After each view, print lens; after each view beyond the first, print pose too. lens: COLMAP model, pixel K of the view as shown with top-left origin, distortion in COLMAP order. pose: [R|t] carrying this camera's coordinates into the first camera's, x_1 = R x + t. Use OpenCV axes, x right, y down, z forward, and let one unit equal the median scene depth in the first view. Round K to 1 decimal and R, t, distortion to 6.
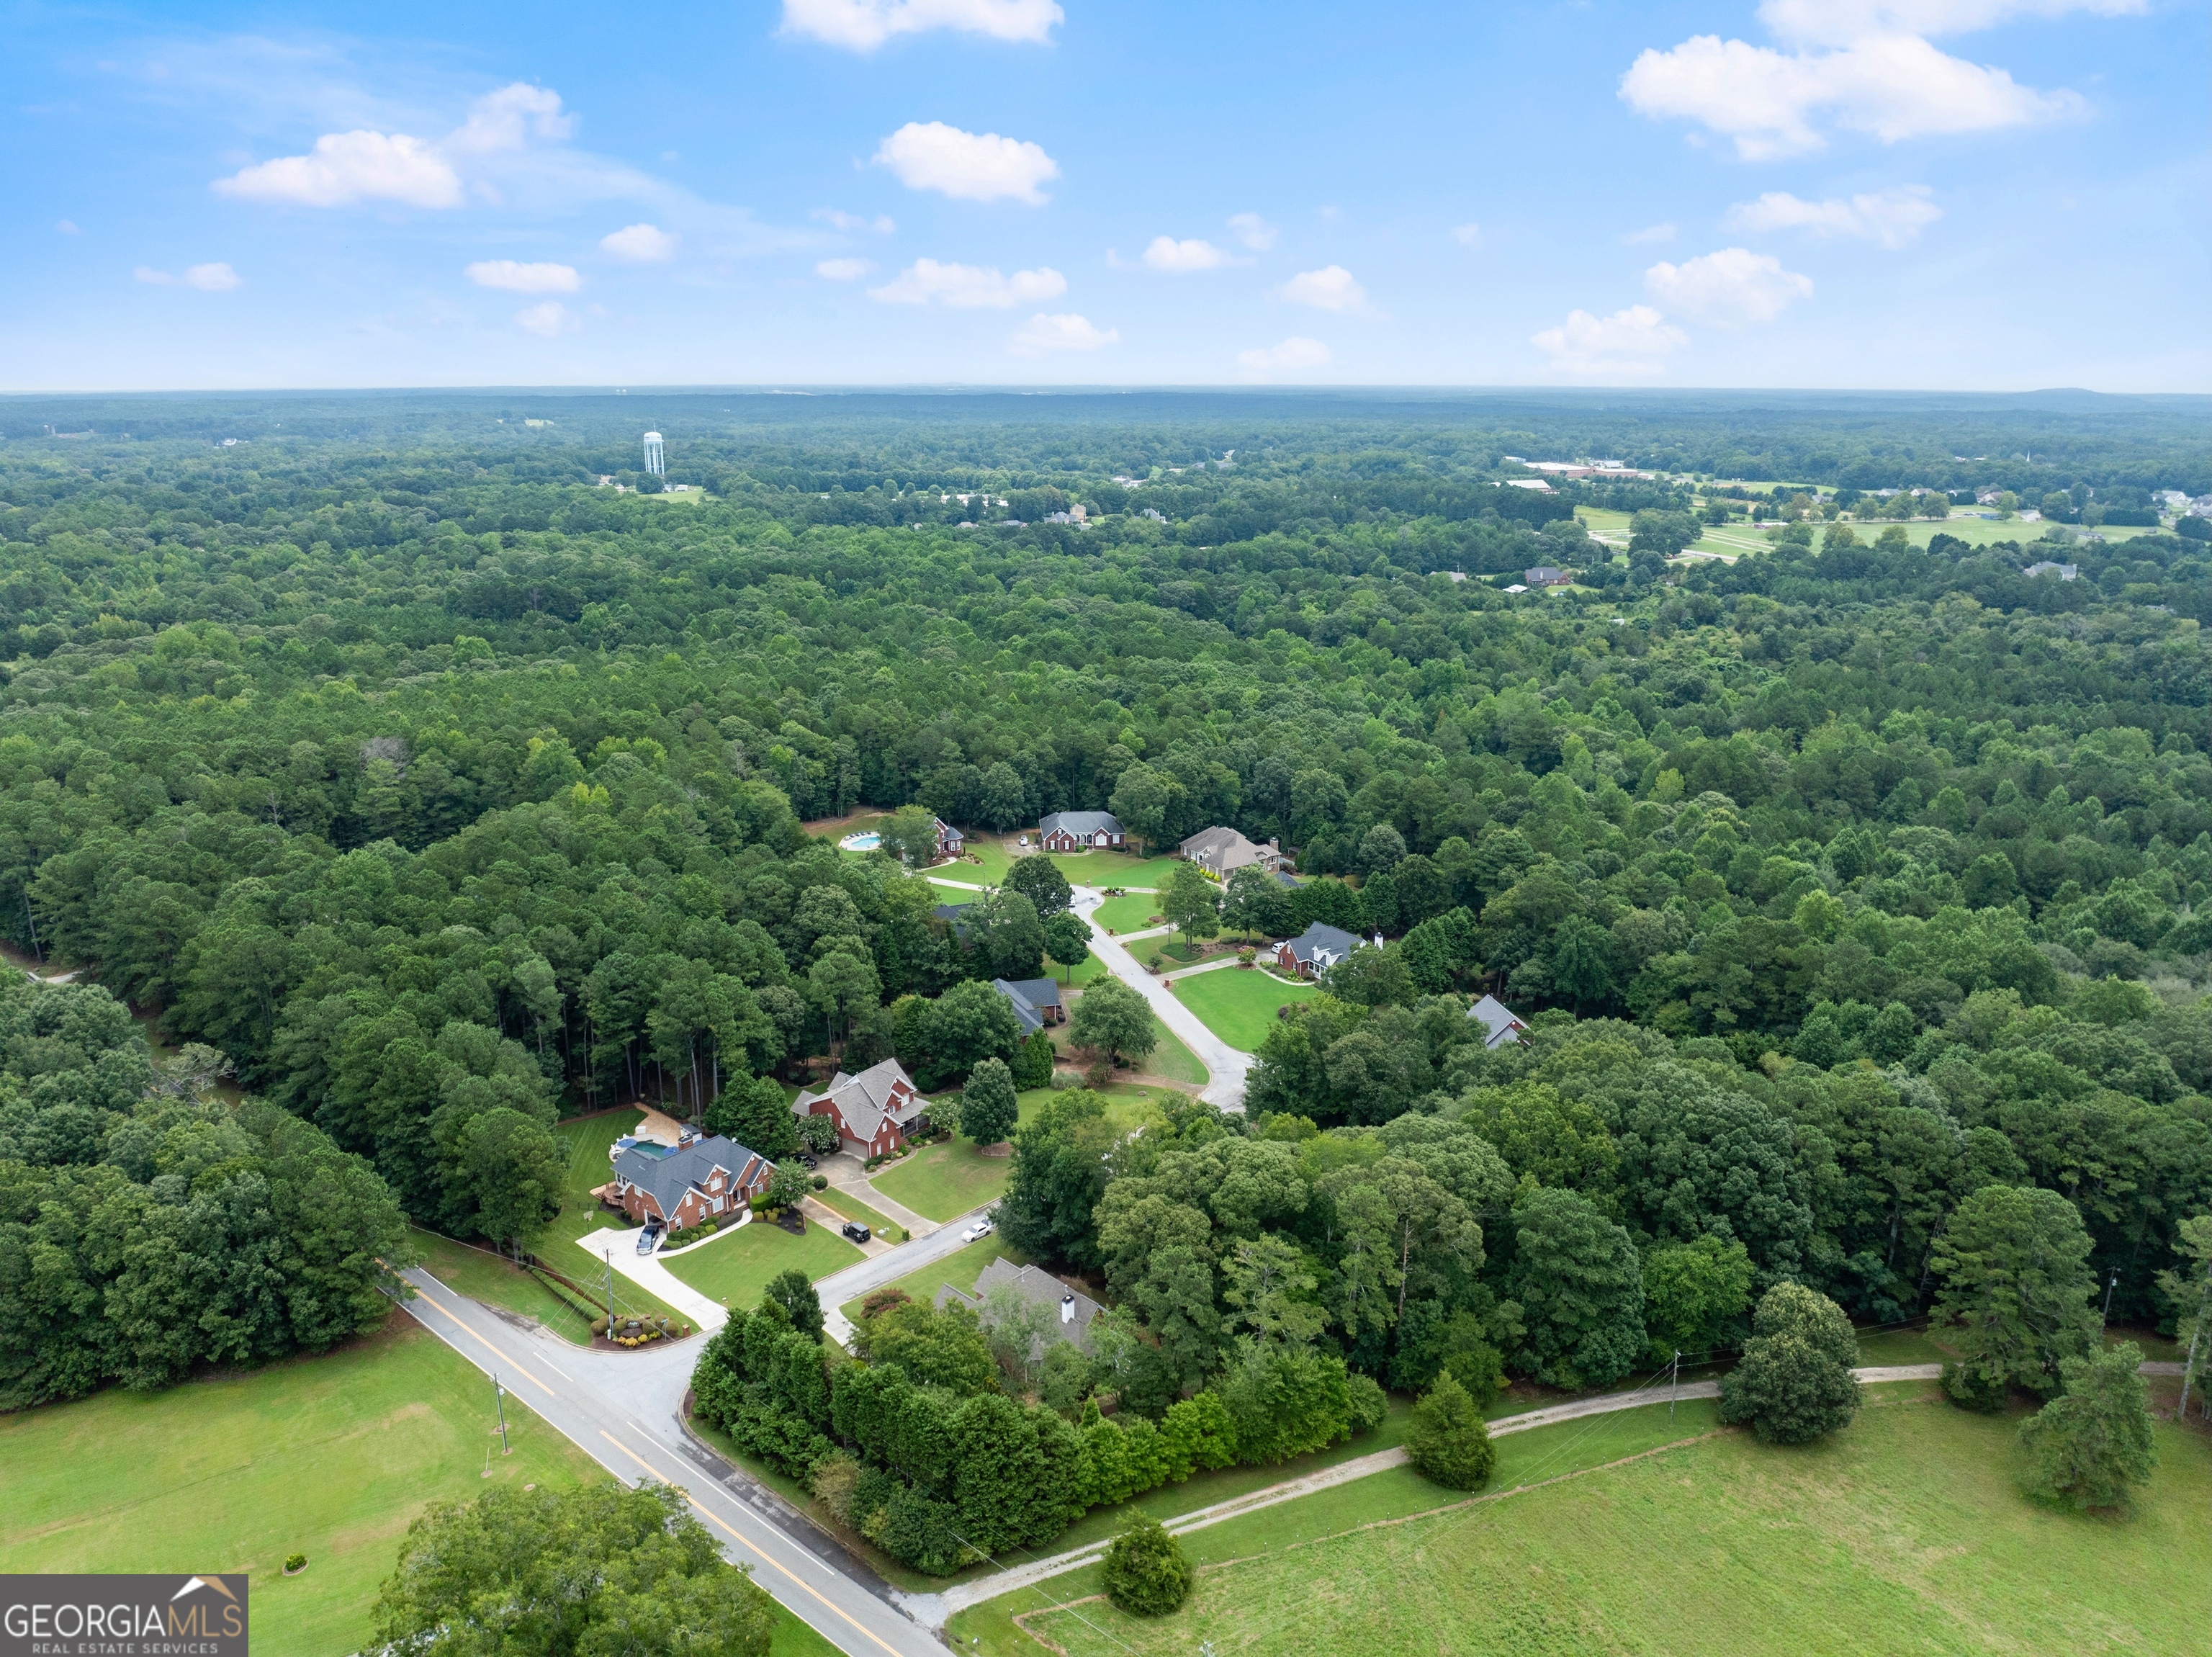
lens RADIAL K [[1584.4, 0, 1095.9], [0, 1584.4, 838.3], [0, 0, 1]] dist [-0.012646, -0.011531]
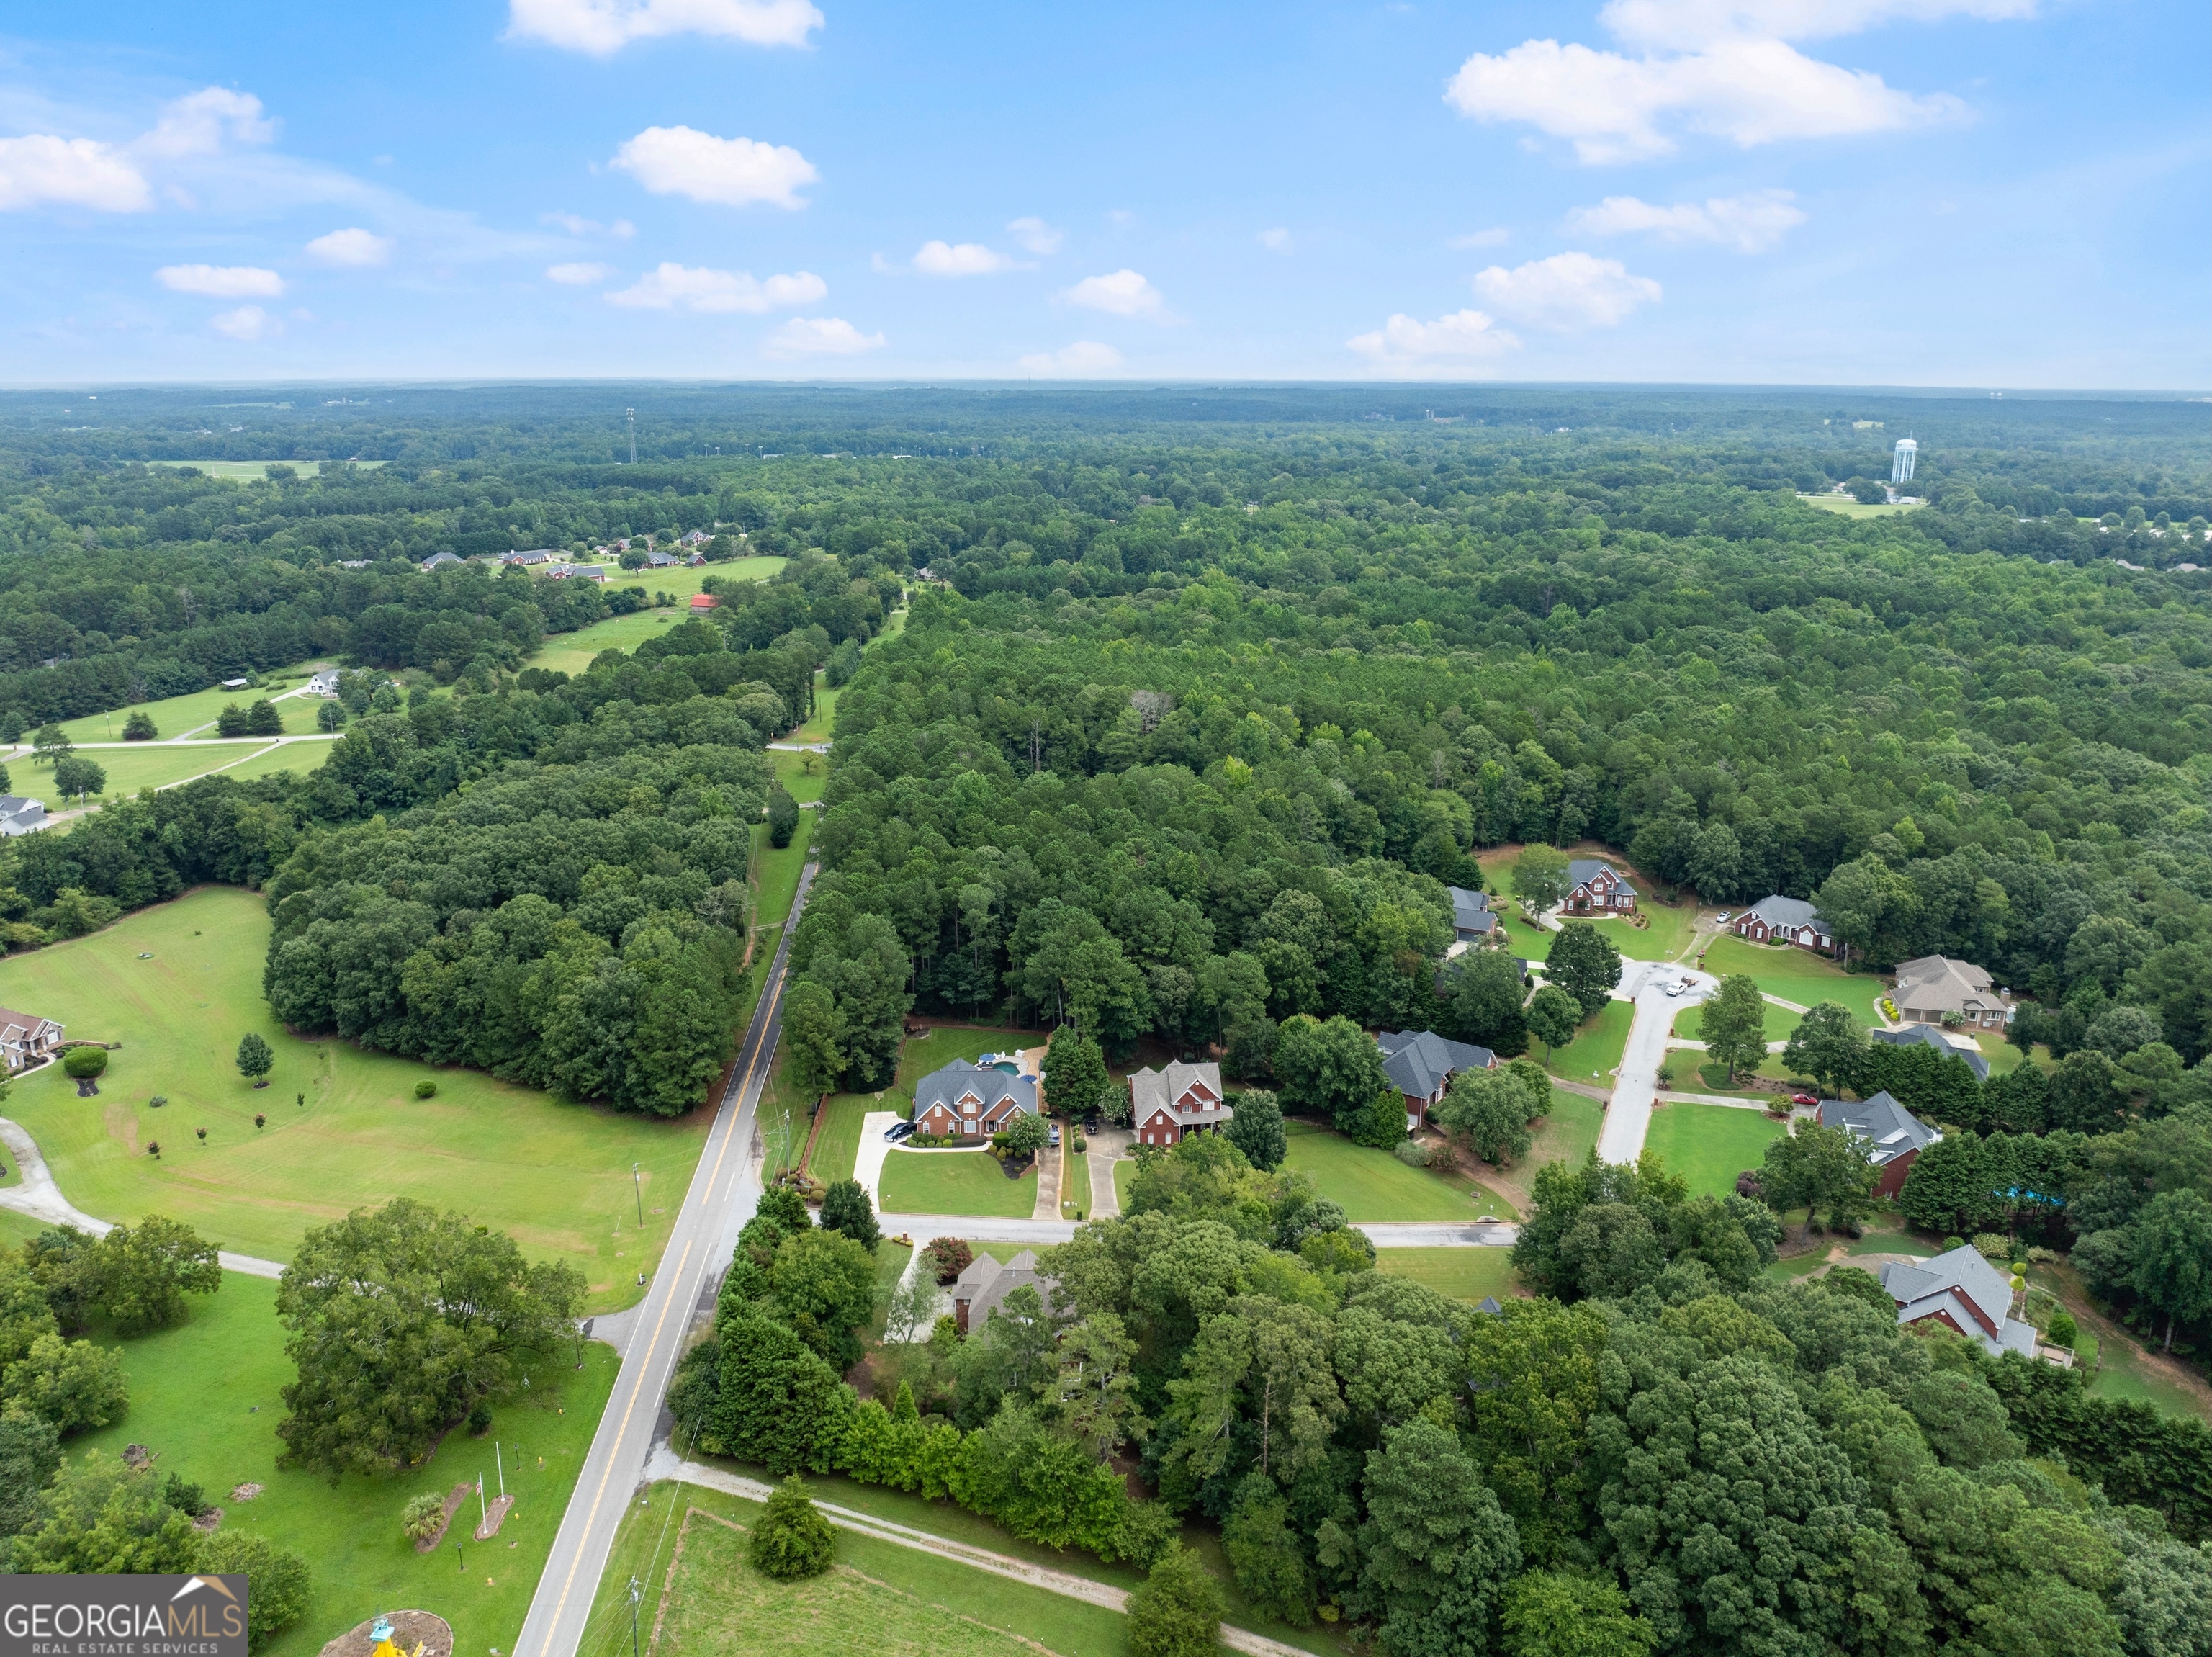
lens RADIAL K [[1584.4, 0, 1082.6], [0, 1584.4, 840.9], [0, 0, 1]] dist [-0.012646, -0.011531]
pose [[0.686003, 0.203283, -0.698624, 0.446138], [-0.202656, 0.975565, 0.084872, -0.060270], [0.698806, 0.083358, 0.710438, 0.202707]]
